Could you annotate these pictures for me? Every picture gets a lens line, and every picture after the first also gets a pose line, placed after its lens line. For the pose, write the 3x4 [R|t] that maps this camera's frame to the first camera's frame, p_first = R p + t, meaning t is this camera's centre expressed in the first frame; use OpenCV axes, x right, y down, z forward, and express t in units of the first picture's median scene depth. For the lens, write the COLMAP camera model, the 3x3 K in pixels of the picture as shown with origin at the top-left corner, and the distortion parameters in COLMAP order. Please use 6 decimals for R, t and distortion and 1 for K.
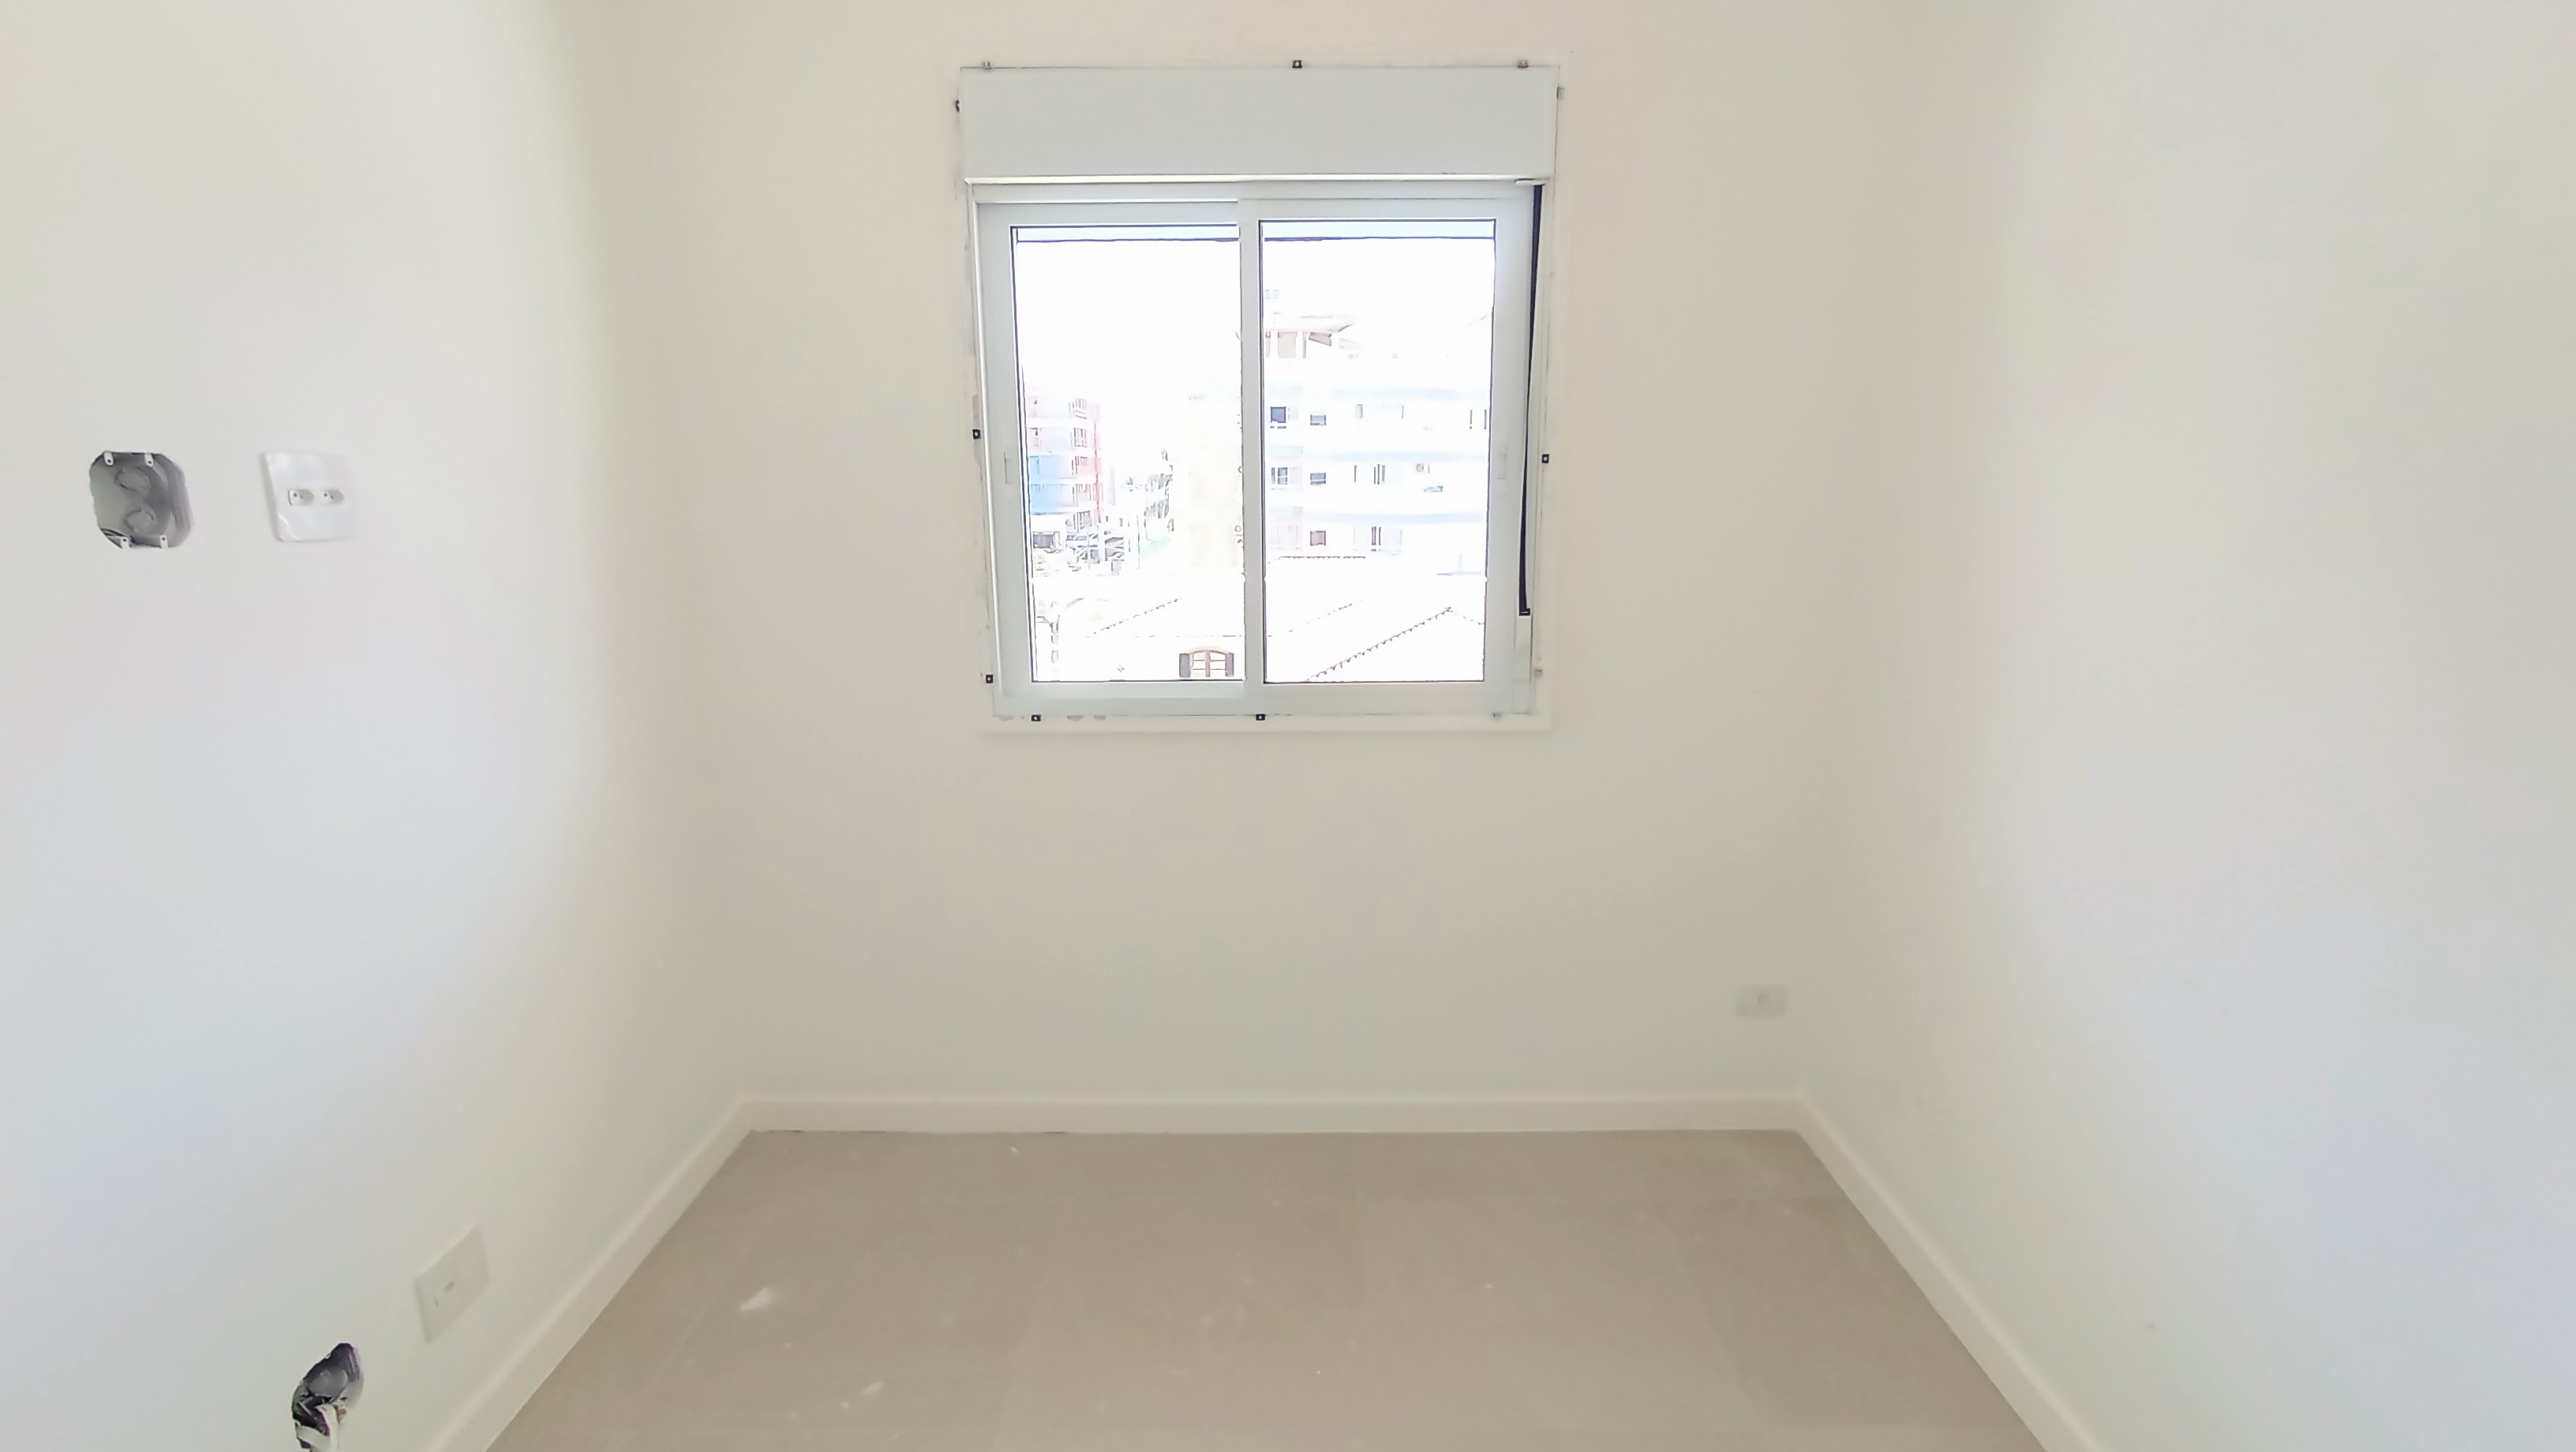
lens RADIAL K [[1162.5, 0, 1282.1], [0, 1162.5, 708.4], [0, 0, 1]] dist [-0.000009, -0.000125]
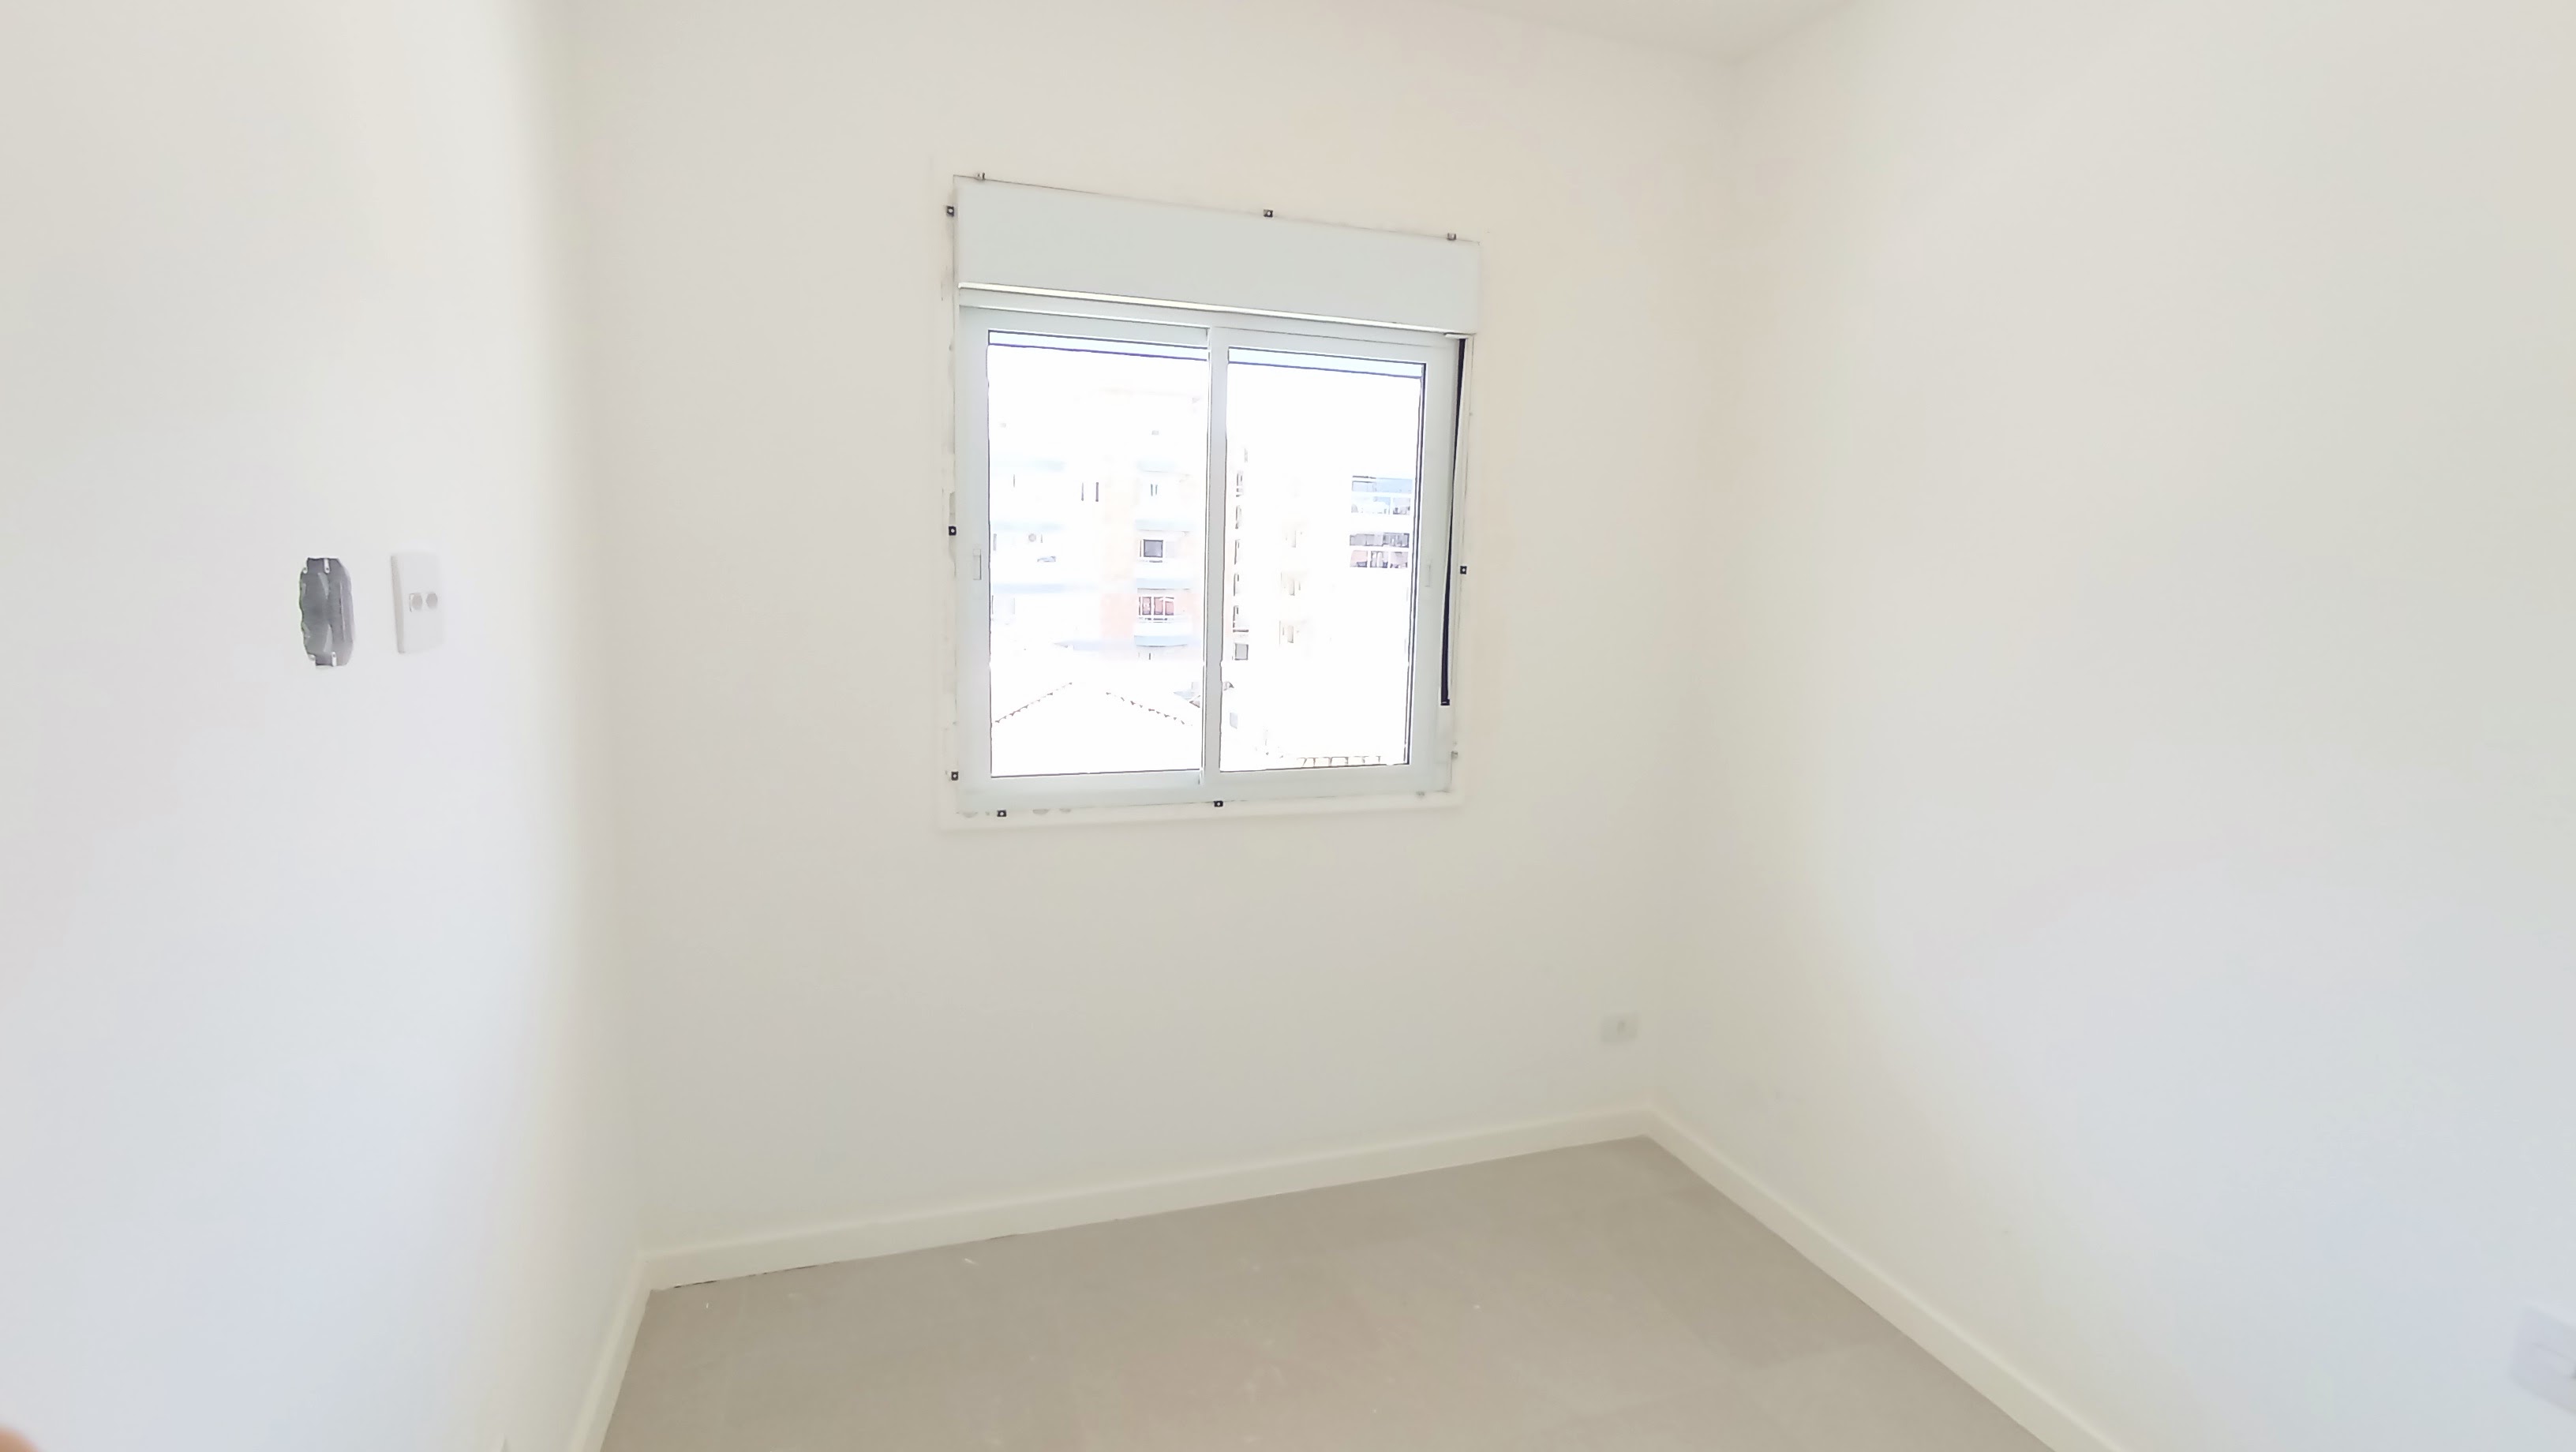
lens RADIAL K [[1164.7, 0, 1275.3], [0, 1164.7, 718.5], [0, 0, 1]] dist [-0.001873, 0.008874]
pose [[0.946935, -0.015204, 0.321066, -0.311629], [0.031507, 0.998461, -0.045644, -0.020251], [-0.319878, 0.053338, 0.945956, -0.024319]]
